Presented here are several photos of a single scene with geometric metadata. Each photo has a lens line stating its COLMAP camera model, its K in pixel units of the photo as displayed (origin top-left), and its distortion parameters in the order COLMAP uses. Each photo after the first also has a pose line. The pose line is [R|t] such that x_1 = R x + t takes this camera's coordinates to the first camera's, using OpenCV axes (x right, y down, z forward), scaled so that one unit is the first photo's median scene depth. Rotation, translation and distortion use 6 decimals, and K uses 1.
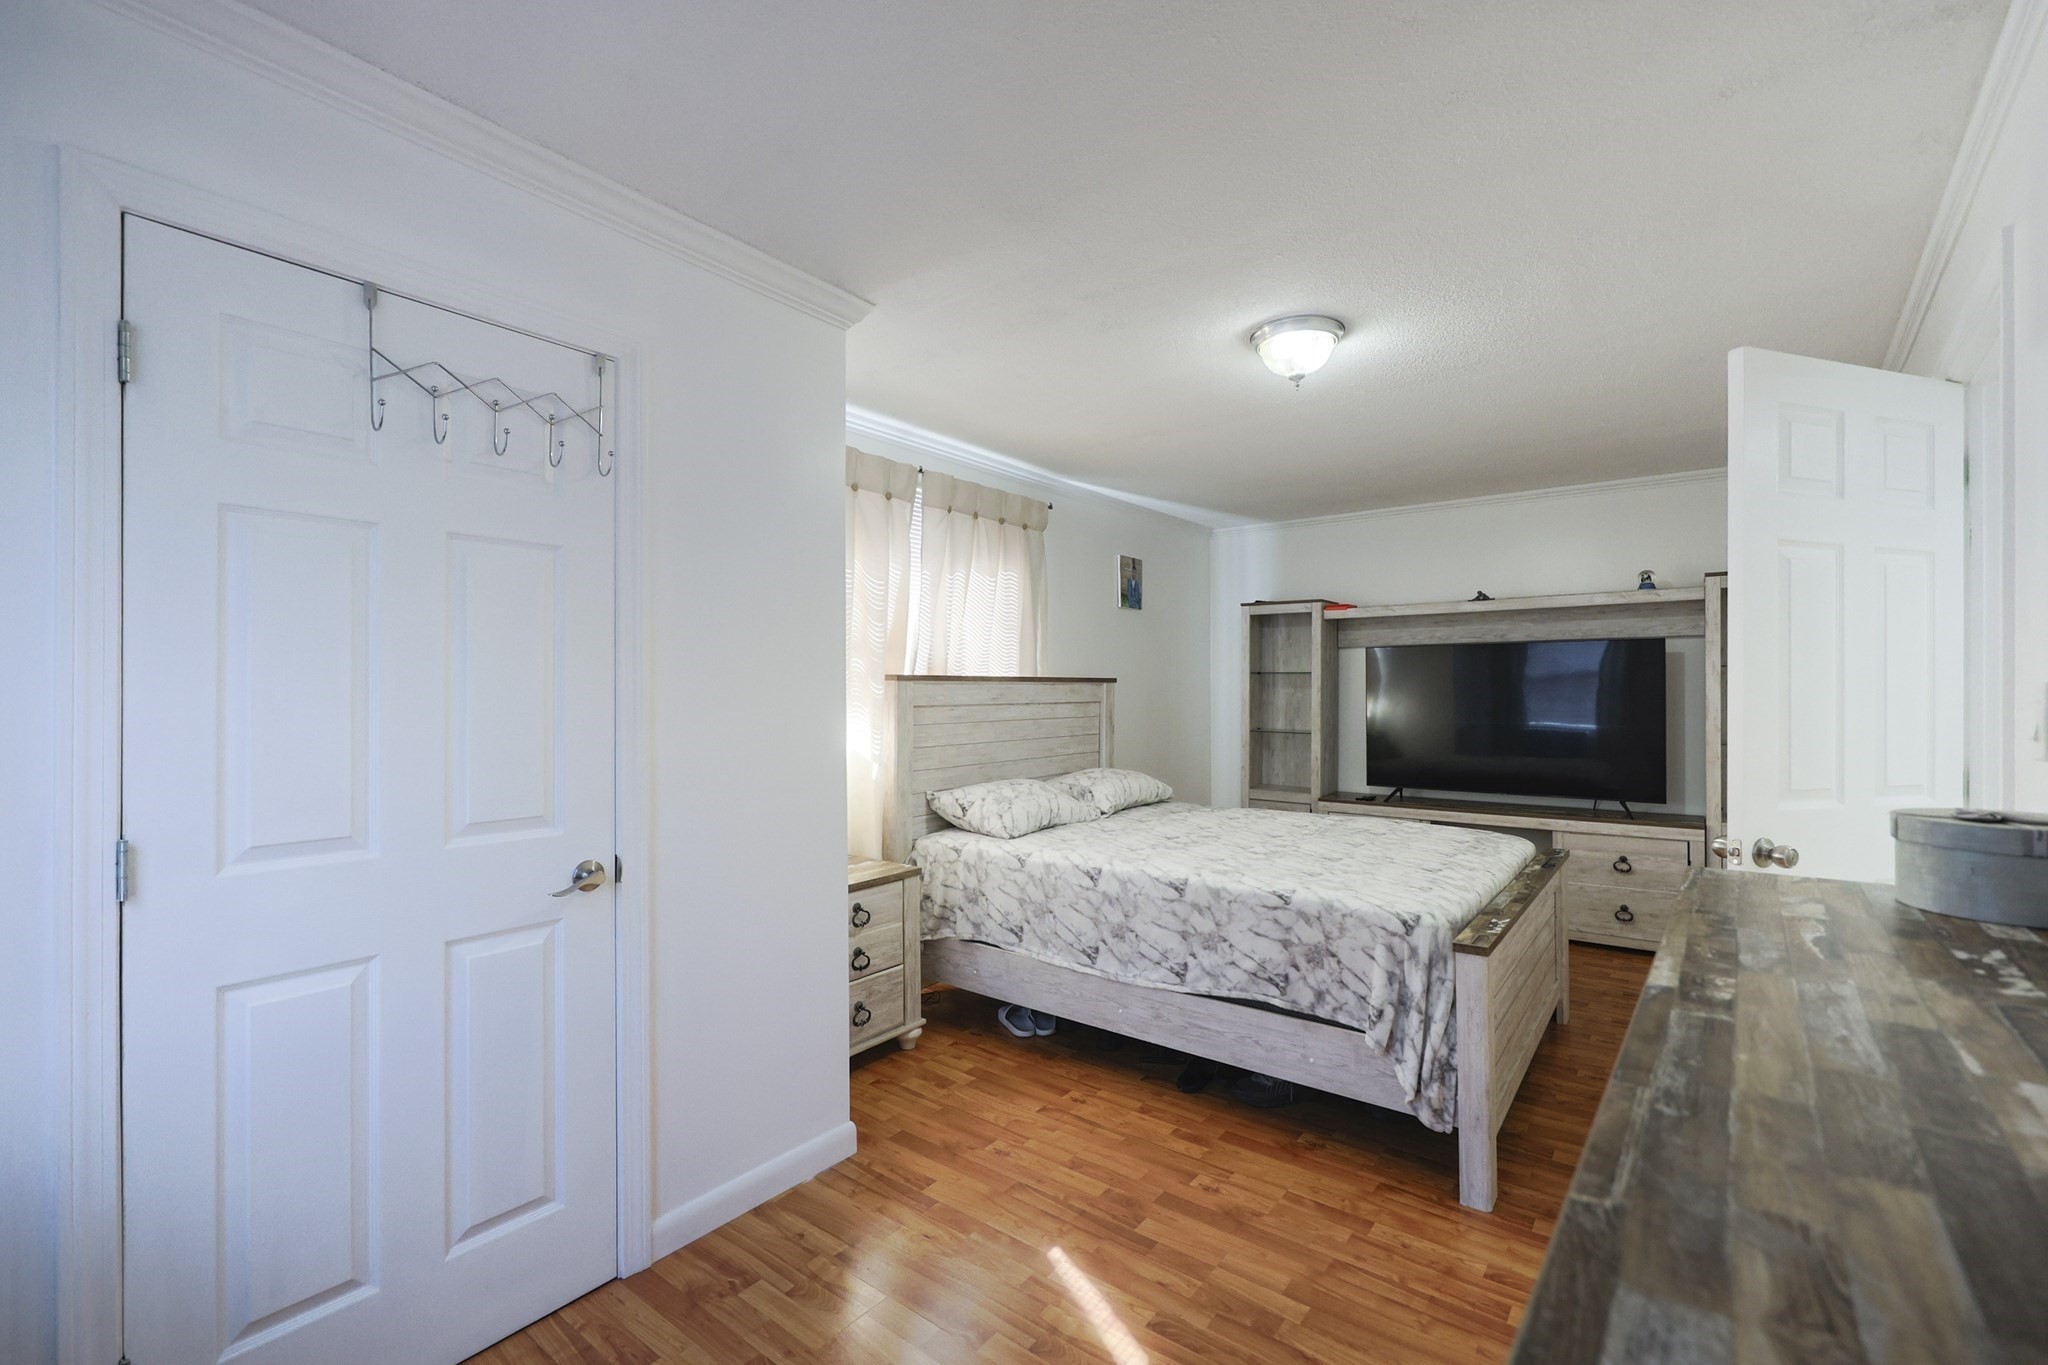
lens RADIAL K [[878.3, 0, 1018.0], [0, 878.3, 685.3], [0, 0, 1]] dist [-0.002533, -0.000199]
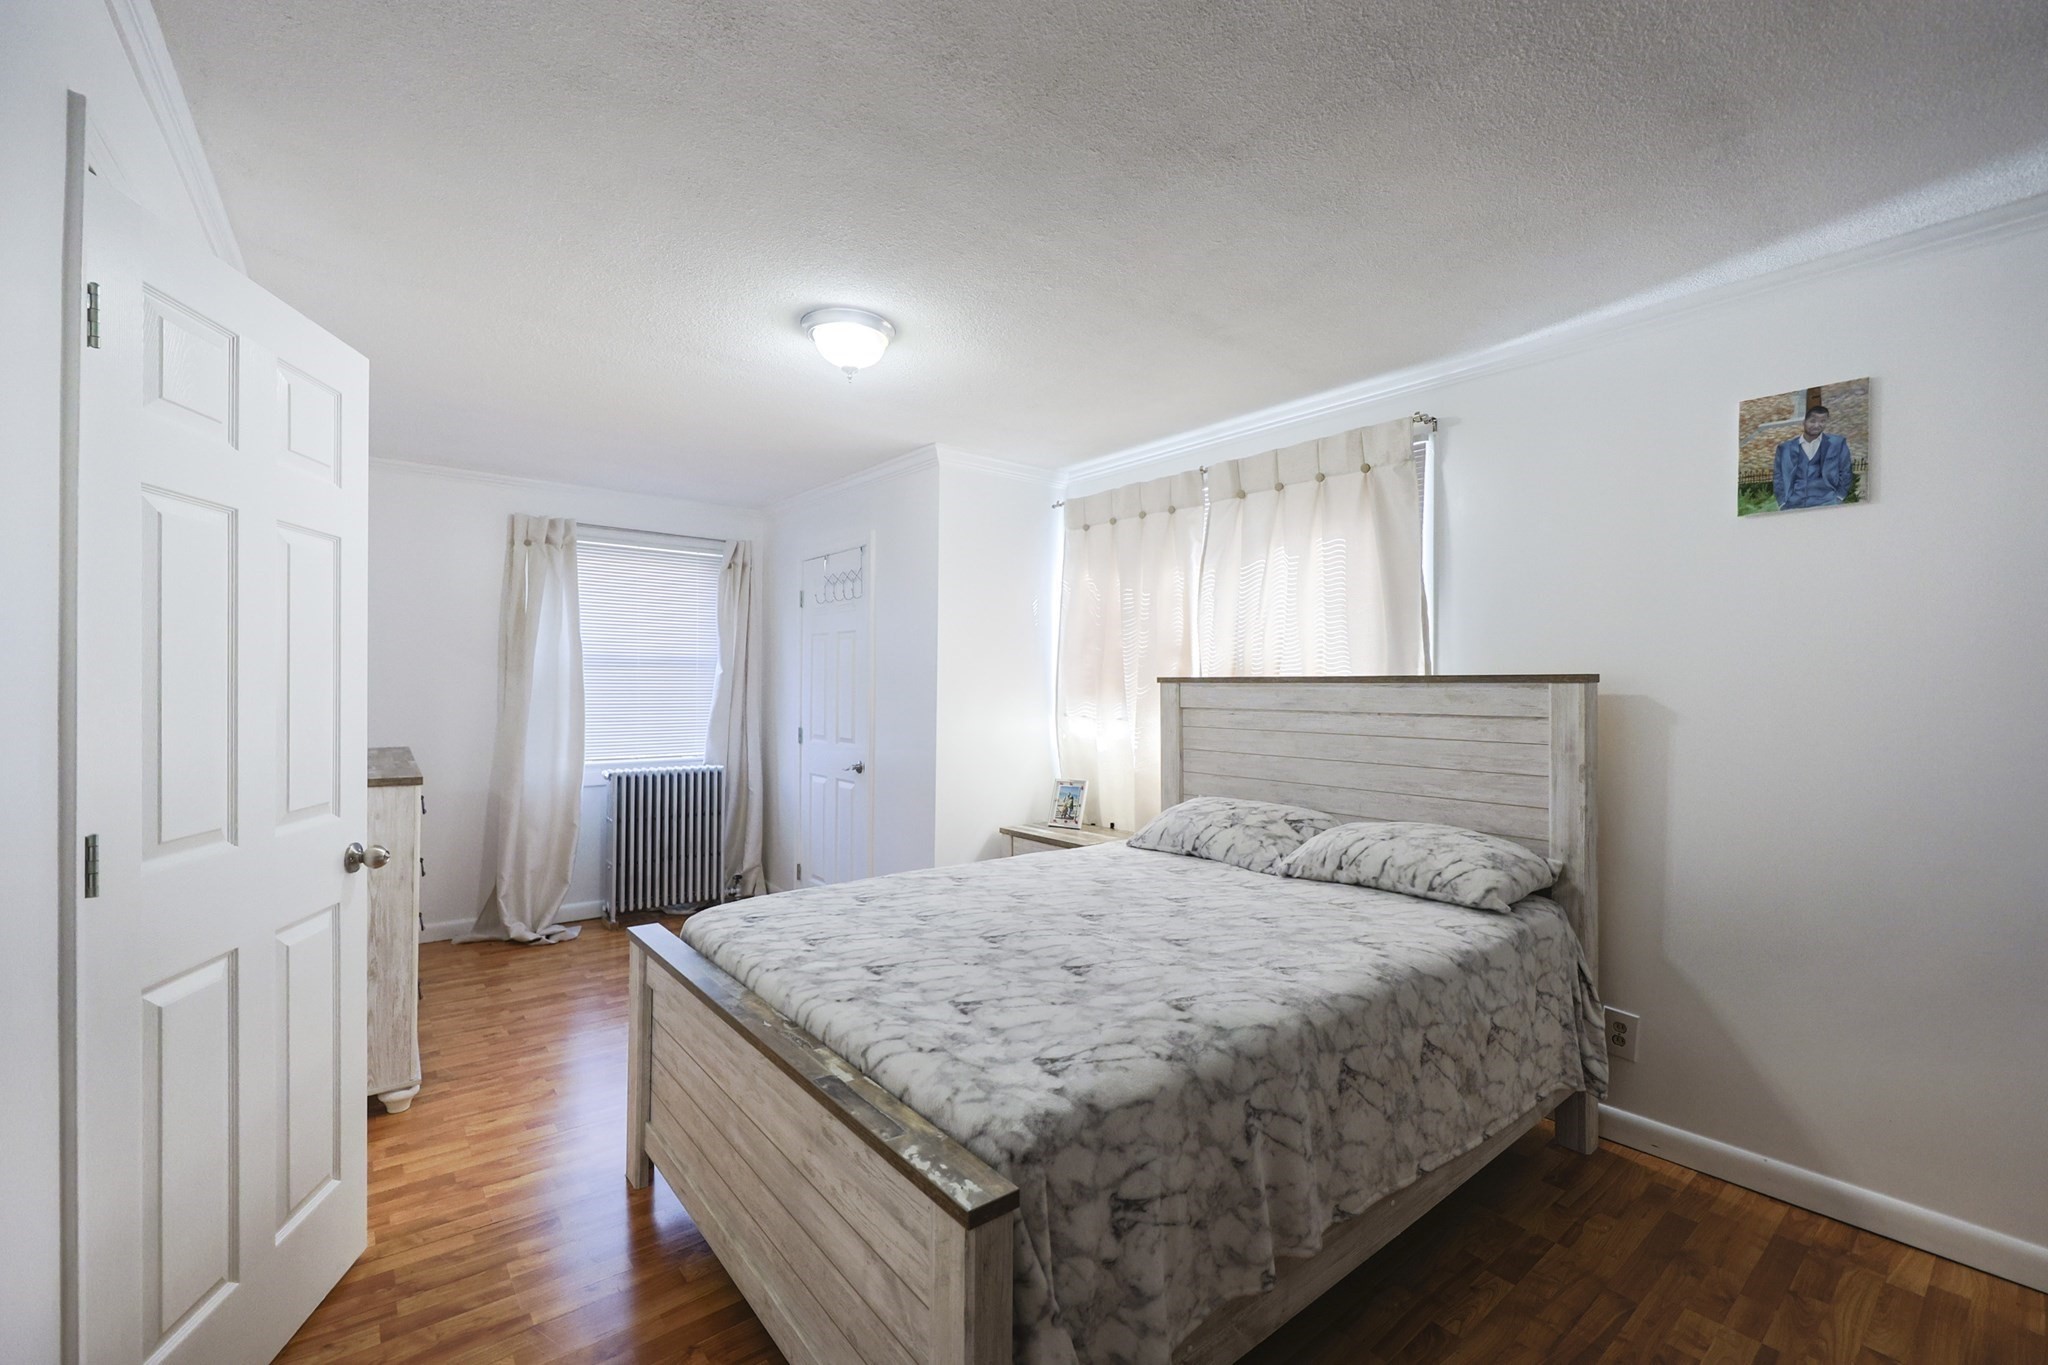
lens RADIAL K [[878.3, 0, 1014.4], [0, 878.3, 691.1], [0, 0, 1]] dist [-0.002533, -0.000199]
pose [[-0.240570, -0.007026, -0.970606, 0.841717], [-0.011509, 0.999924, -0.004386, 0.010230], [0.970564, 0.010116, -0.240633, 0.967602]]
